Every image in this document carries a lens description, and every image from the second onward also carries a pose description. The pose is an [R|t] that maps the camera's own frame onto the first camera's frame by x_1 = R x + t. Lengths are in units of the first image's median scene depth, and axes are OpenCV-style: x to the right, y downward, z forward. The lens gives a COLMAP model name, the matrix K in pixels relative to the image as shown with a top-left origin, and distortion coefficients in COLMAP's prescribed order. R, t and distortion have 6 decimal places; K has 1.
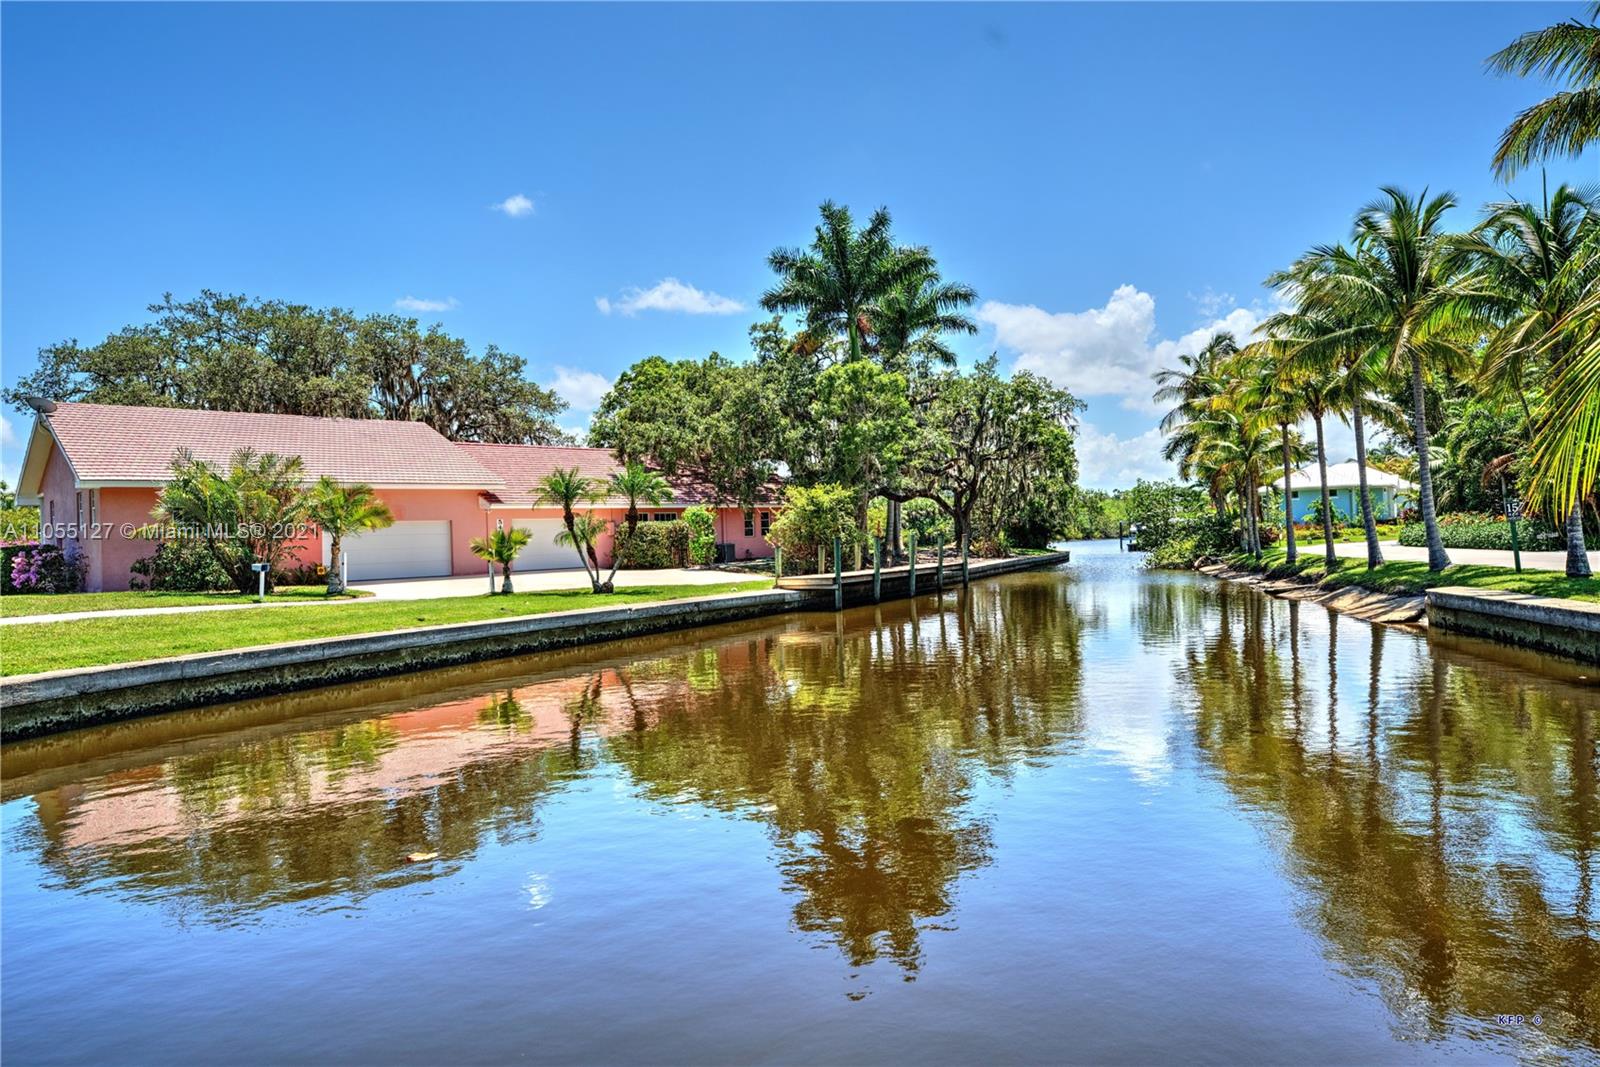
lens RADIAL K [[1006.1, 0, 796.6], [0, 1006.1, 557.9], [0, 0, 1]] dist [0.018198, 0.000640]
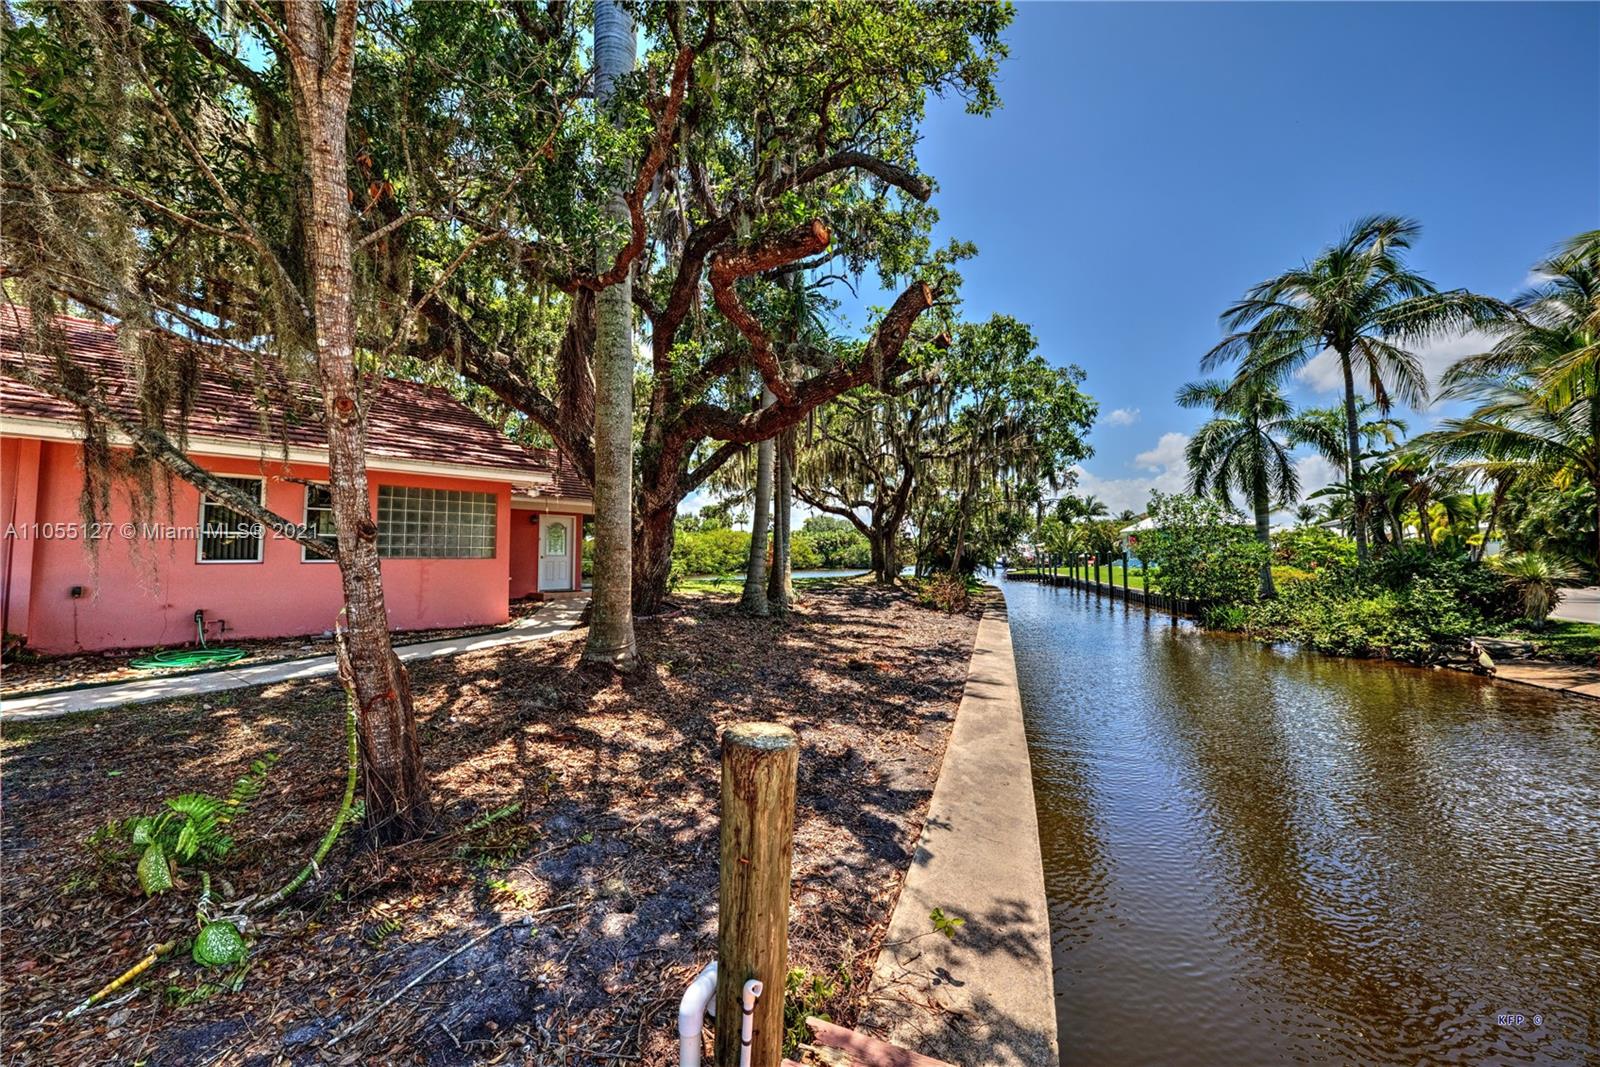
lens RADIAL K [[549.8, 0, 800.0], [0, 549.8, 533.5], [0, 0, 1]] dist [-0.030845, 0.007838]
pose [[0.996883, 0.038684, 0.068754, 0.120175], [-0.034089, 0.997184, -0.066799, -0.025337], [-0.071145, 0.064247, 0.995395, 0.964403]]
